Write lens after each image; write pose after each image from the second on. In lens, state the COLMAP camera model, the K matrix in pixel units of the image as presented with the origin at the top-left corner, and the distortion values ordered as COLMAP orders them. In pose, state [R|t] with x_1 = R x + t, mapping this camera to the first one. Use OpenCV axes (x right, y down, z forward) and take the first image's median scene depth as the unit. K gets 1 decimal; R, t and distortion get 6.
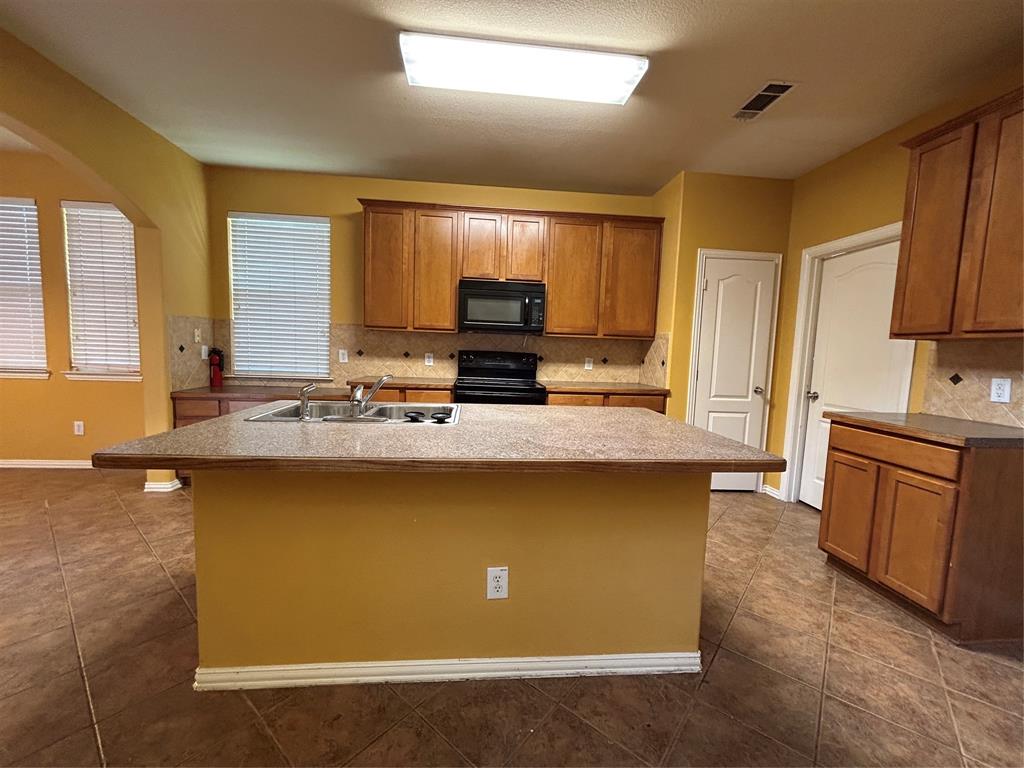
lens RADIAL K [[416.2, 0, 510.4], [0, 416.2, 385.1], [0, 0, 1]] dist [-0.004422, 0.001683]
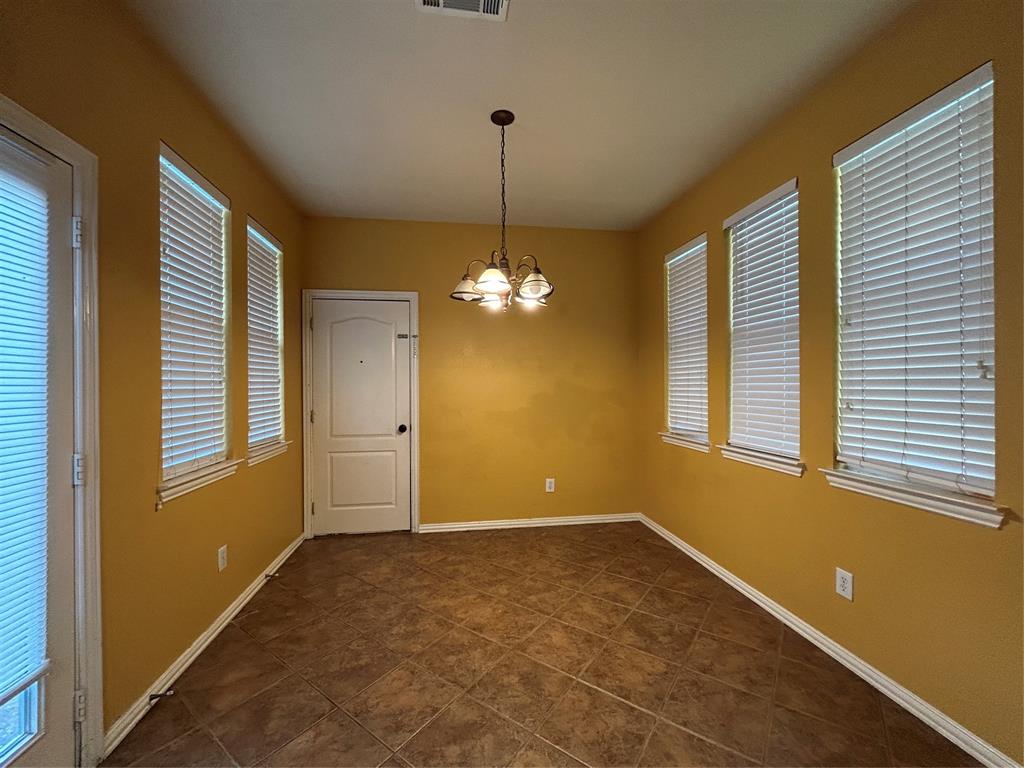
lens RADIAL K [[416.2, 0, 511.7], [0, 416.2, 384.6], [0, 0, 1]] dist [-0.004422, 0.001683]
pose [[0.082301, -0.036324, -0.995945, -0.567780], [-0.082042, 0.995697, -0.043095, -0.084759], [0.993225, 0.085256, 0.078966, 0.545025]]
